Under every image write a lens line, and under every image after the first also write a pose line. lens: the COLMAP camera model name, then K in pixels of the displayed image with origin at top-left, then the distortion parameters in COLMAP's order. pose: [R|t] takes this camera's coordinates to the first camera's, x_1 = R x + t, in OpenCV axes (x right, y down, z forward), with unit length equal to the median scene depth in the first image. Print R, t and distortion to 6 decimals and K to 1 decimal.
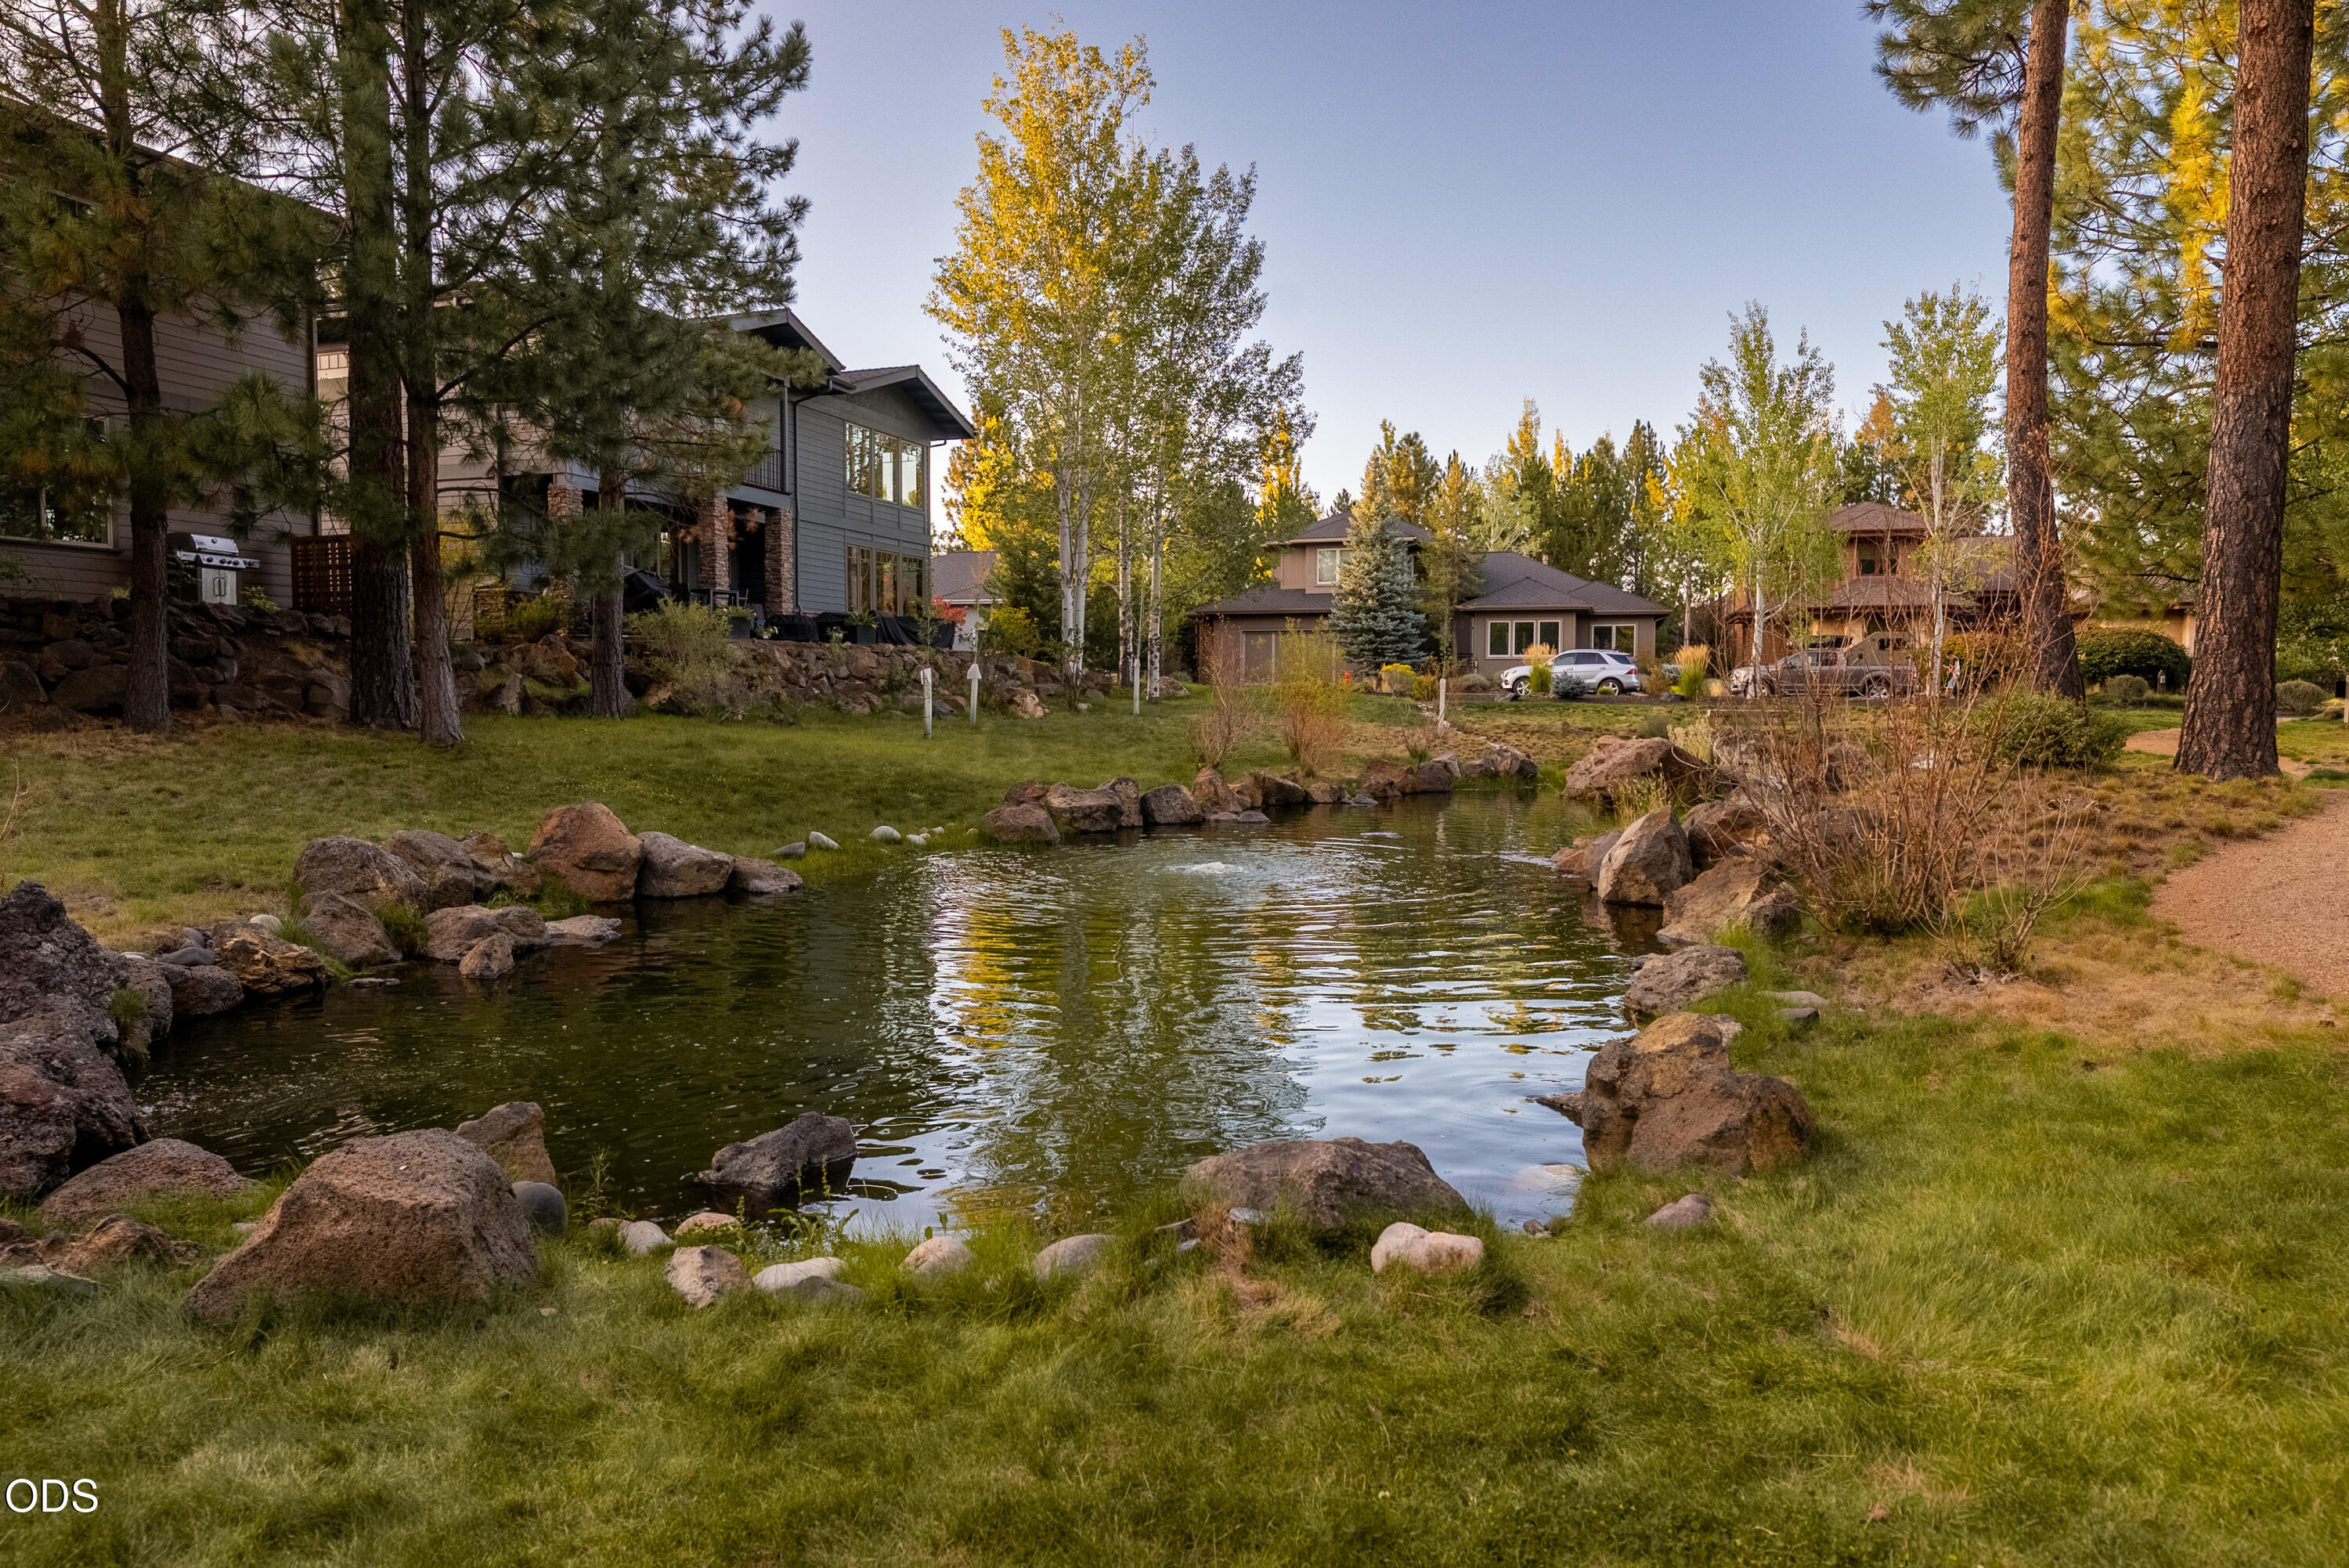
lens RADIAL K [[1414.2, 0, 1168.2], [0, 1414.2, 773.5], [0, 0, 1]] dist [0.008552, 0.000794]
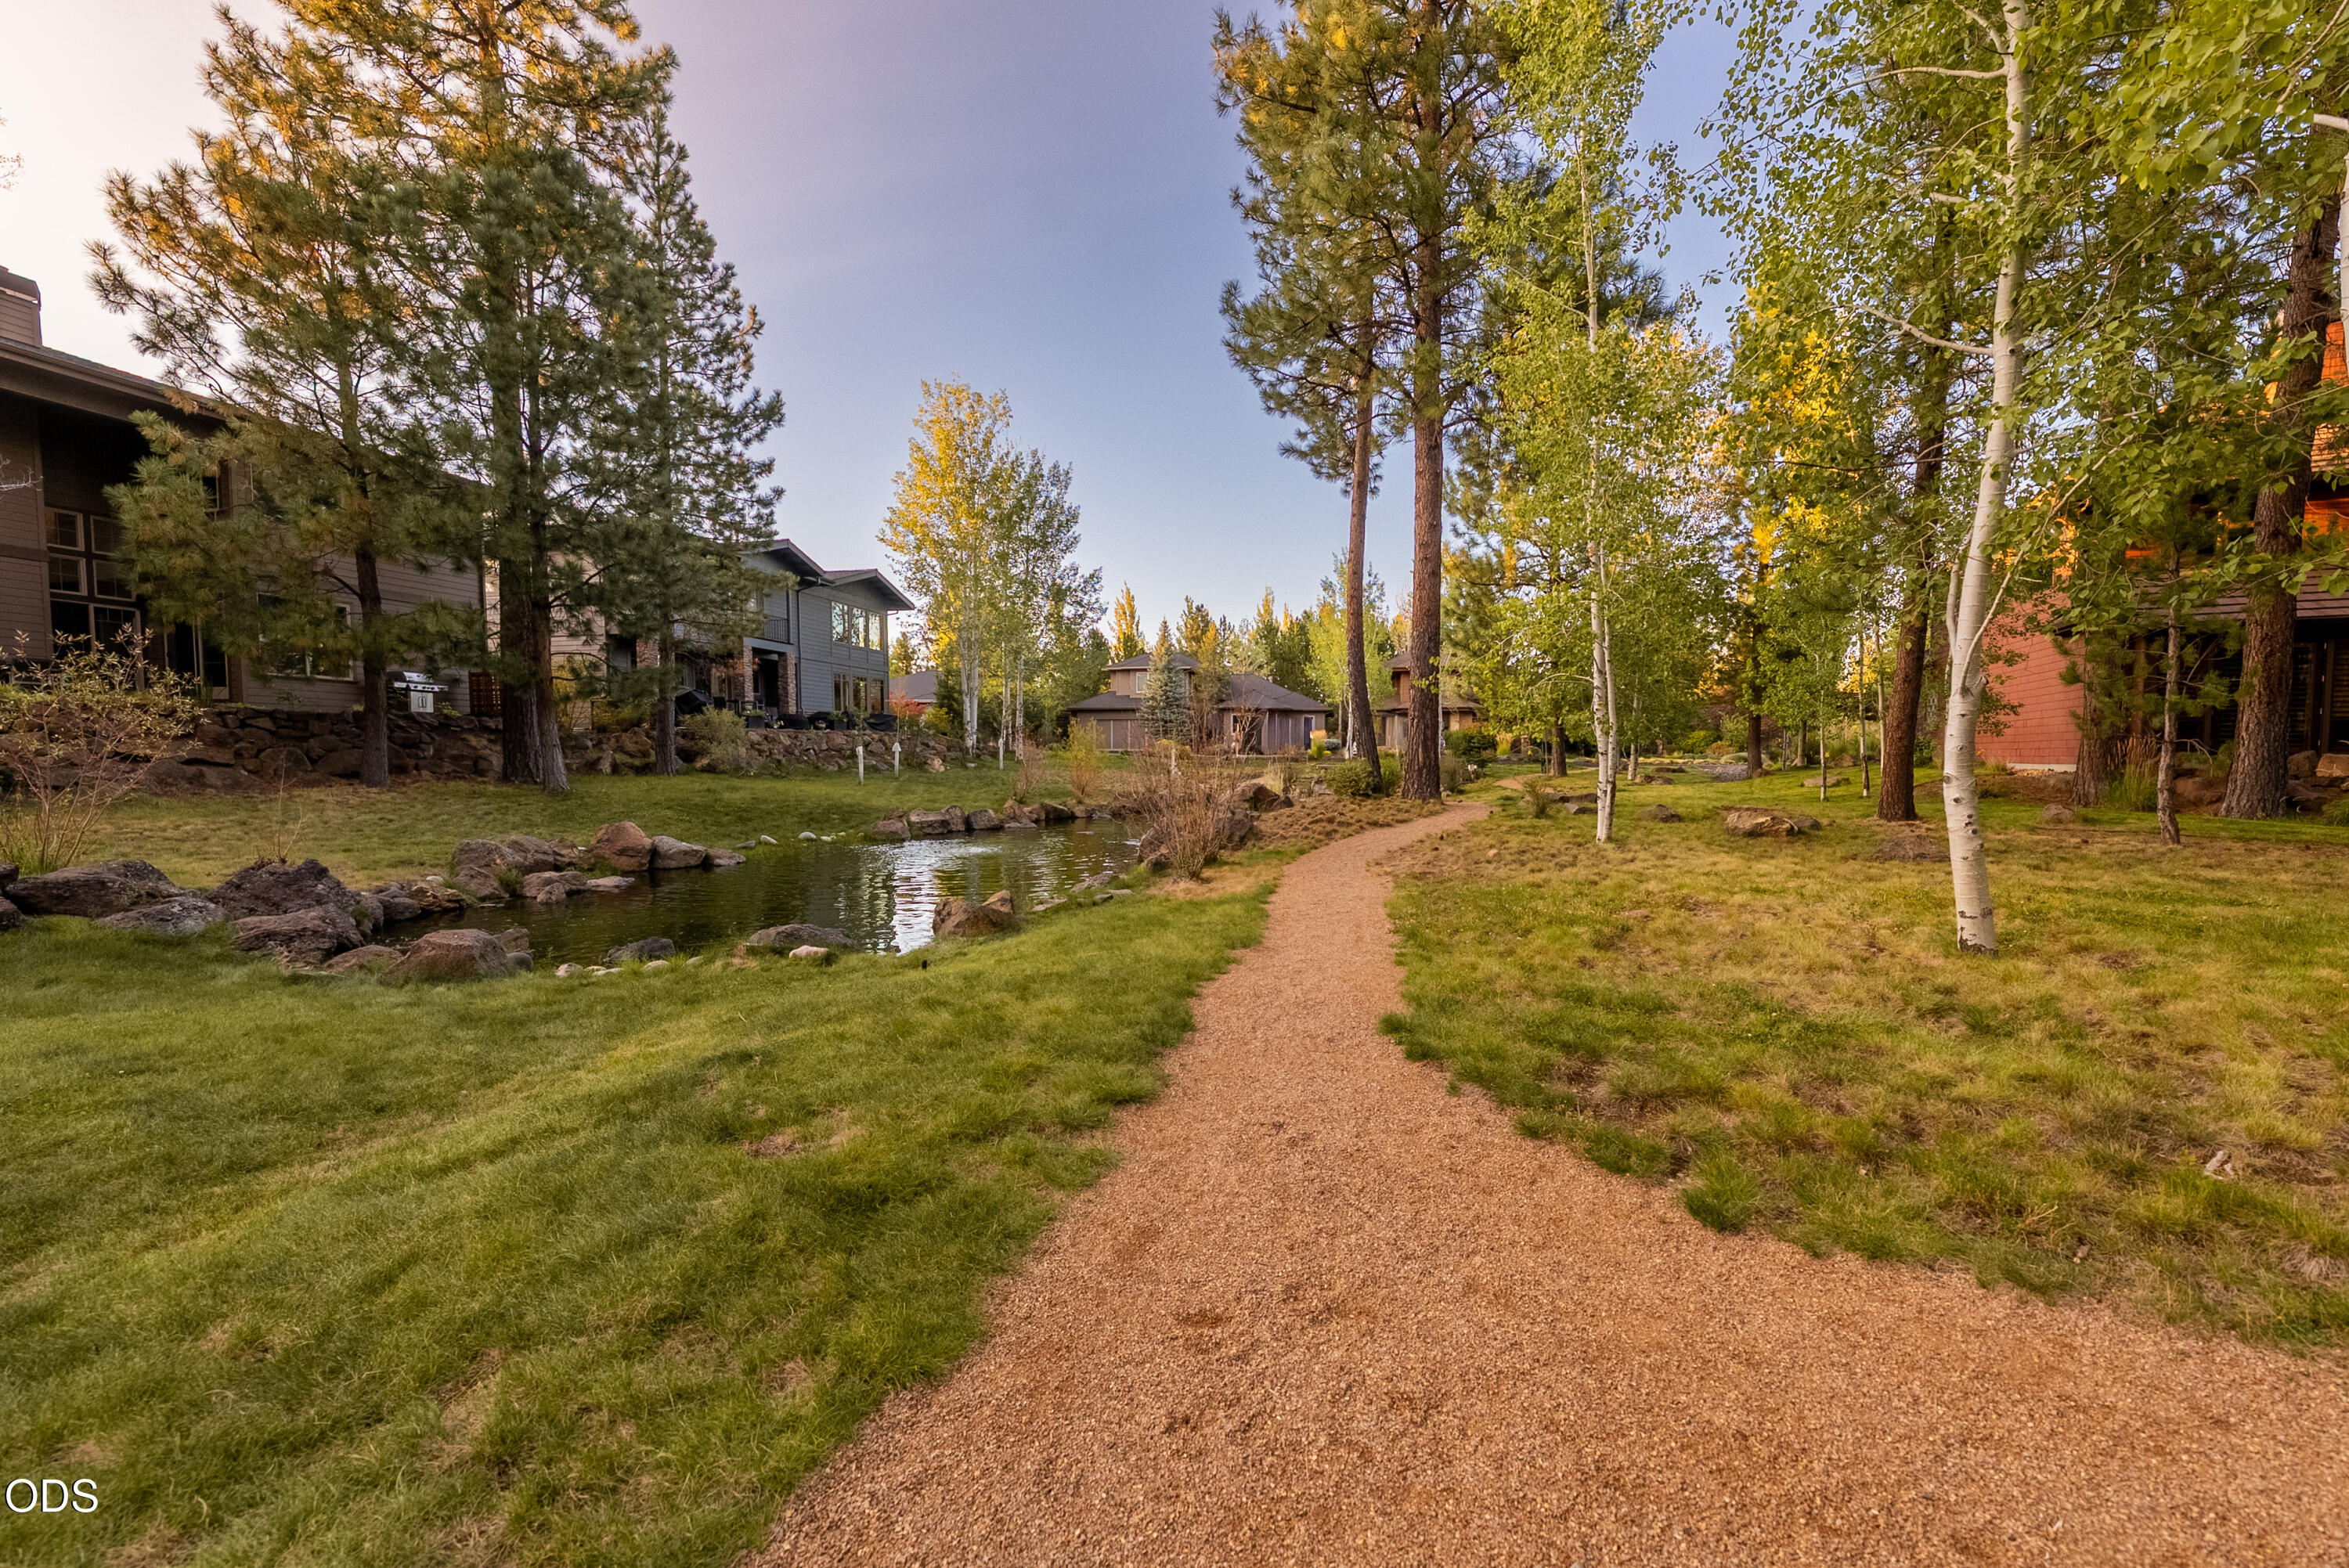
lens RADIAL K [[825.6, 0, 1189.6], [0, 825.6, 804.4], [0, 0, 1]] dist [-0.002435, -0.000249]
pose [[0.988377, -0.011609, 0.151582, 0.095028], [0.010938, 0.999926, 0.005263, -0.000582], [-0.151632, -0.003544, 0.988431, -0.125377]]
